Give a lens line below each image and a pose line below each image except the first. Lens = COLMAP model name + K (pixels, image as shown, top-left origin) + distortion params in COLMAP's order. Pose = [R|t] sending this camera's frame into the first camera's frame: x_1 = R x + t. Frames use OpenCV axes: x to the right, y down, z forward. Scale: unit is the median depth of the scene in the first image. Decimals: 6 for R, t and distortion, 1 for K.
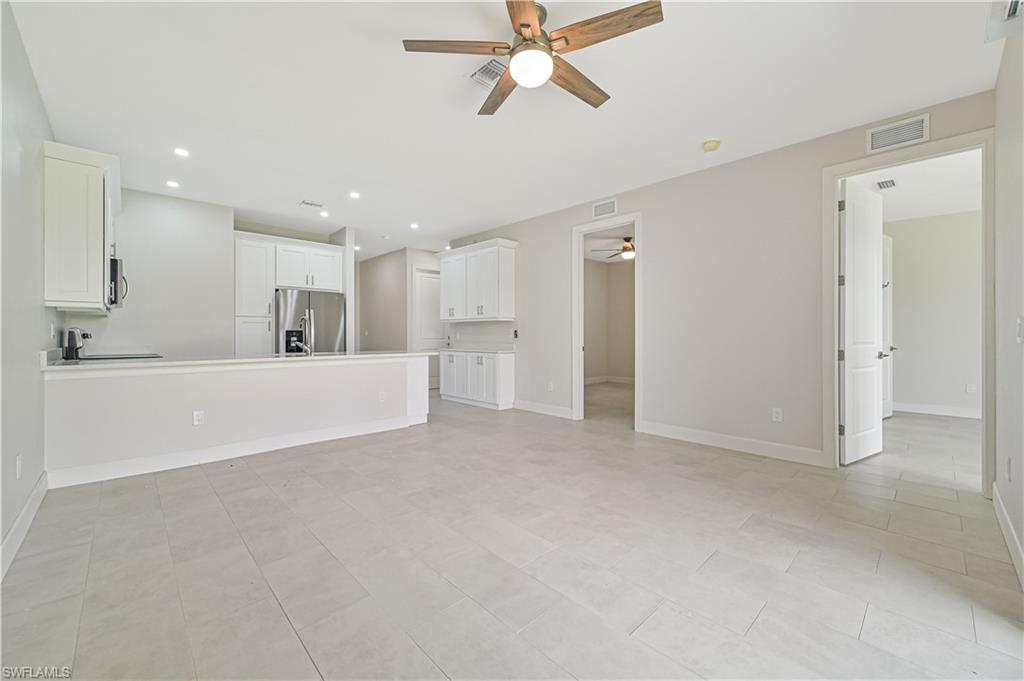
lens RADIAL K [[404.6, 0, 516.3], [0, 404.6, 333.5], [0, 0, 1]] dist [-0.000509, -0.000661]
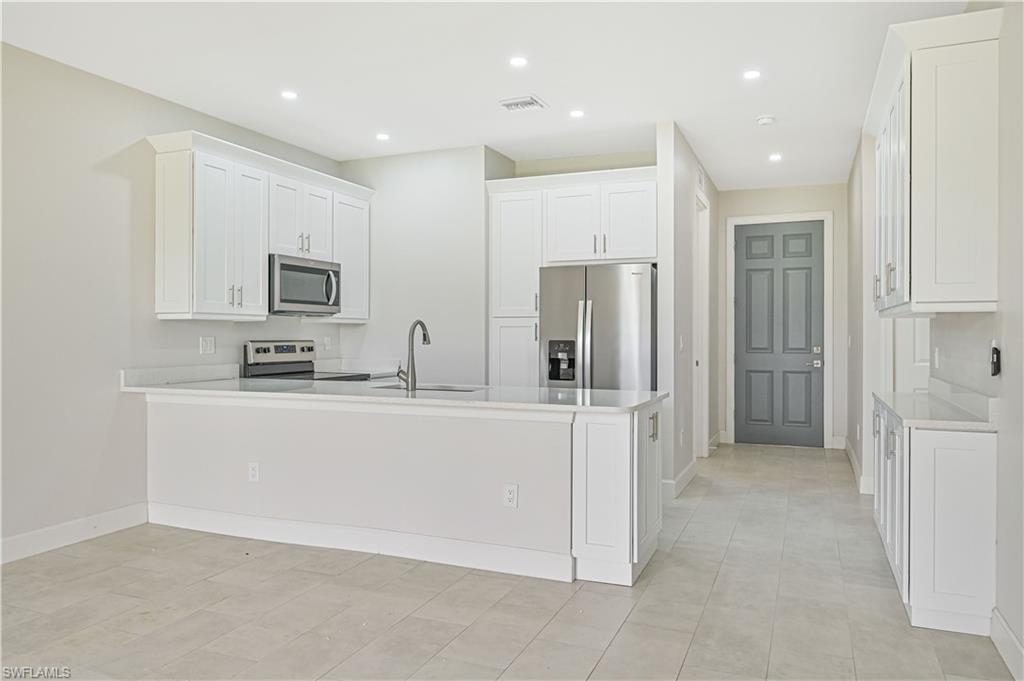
lens RADIAL K [[713.1, 0, 512.0], [0, 713.1, 340.5], [0, 0, 1]] dist [-0.003855, -0.001394]
pose [[0.398537, 0.010783, -0.917089, 0.317520], [0.002517, 0.999914, 0.012851, -0.020632], [0.917149, -0.007430, 0.398476, 0.567769]]
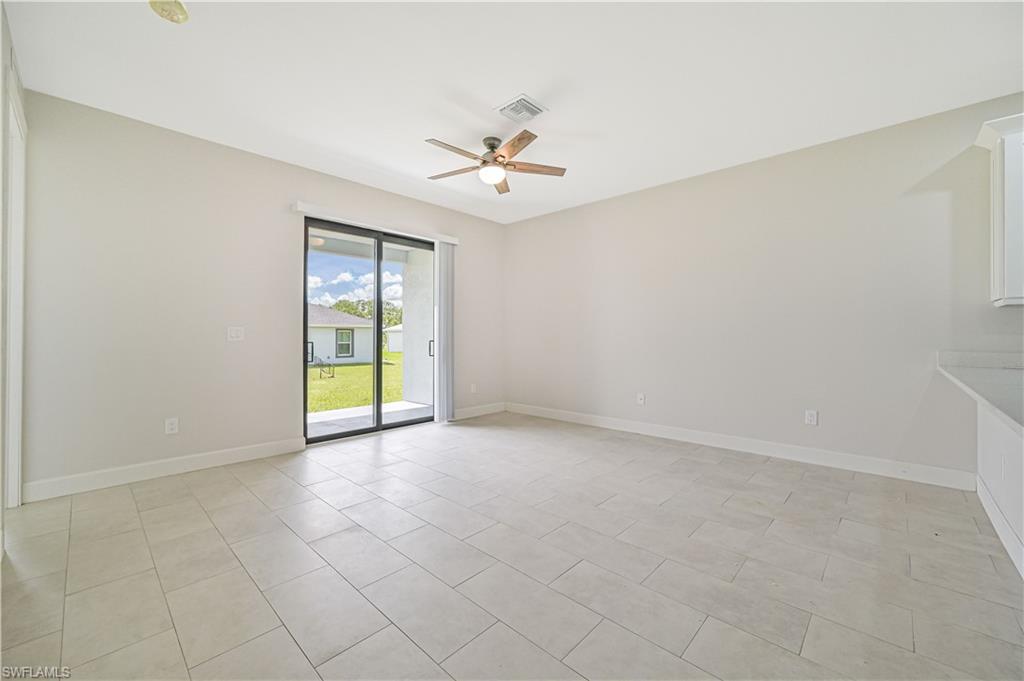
lens RADIAL K [[404.6, 0, 516.3], [0, 404.6, 333.5], [0, 0, 1]] dist [-0.000509, -0.000661]
pose [[-0.998288, -0.001060, -0.058472, 0.012797], [-0.000646, 0.999975, -0.007091, 0.001186], [0.058478, -0.007041, -0.998264, 0.984904]]
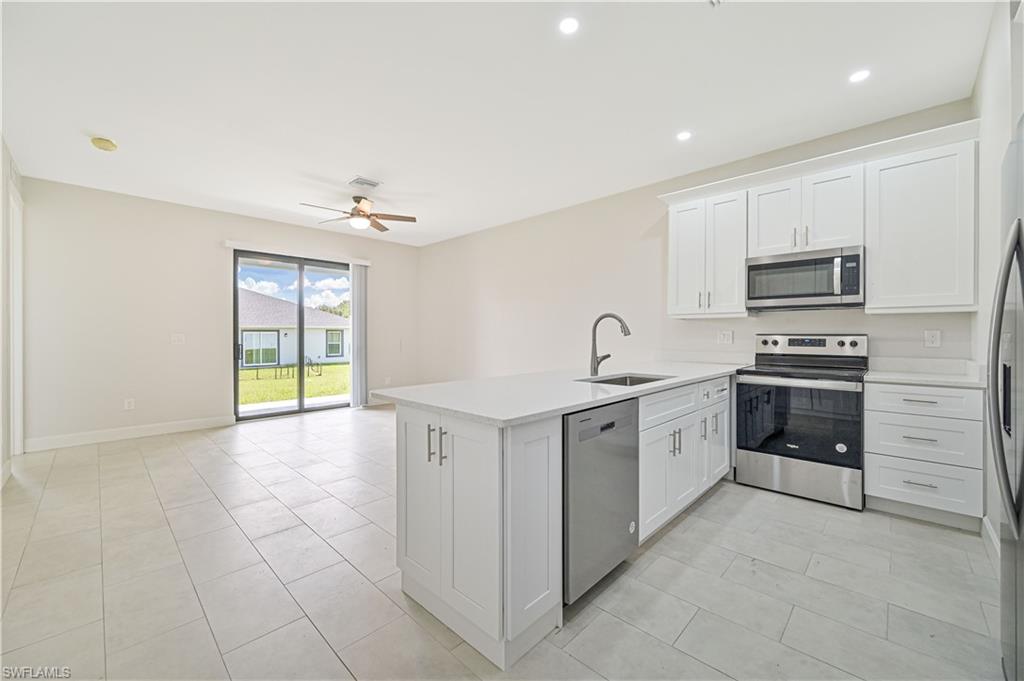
lens RADIAL K [[404.3, 0, 515.5], [0, 404.3, 337.7], [0, 0, 1]] dist [0.000067, 0.000195]
pose [[-0.998895, 0.002565, -0.046923, -0.270851], [0.002350, 0.999986, 0.004643, -0.007465], [0.046934, 0.004528, -0.998888, 1.231007]]
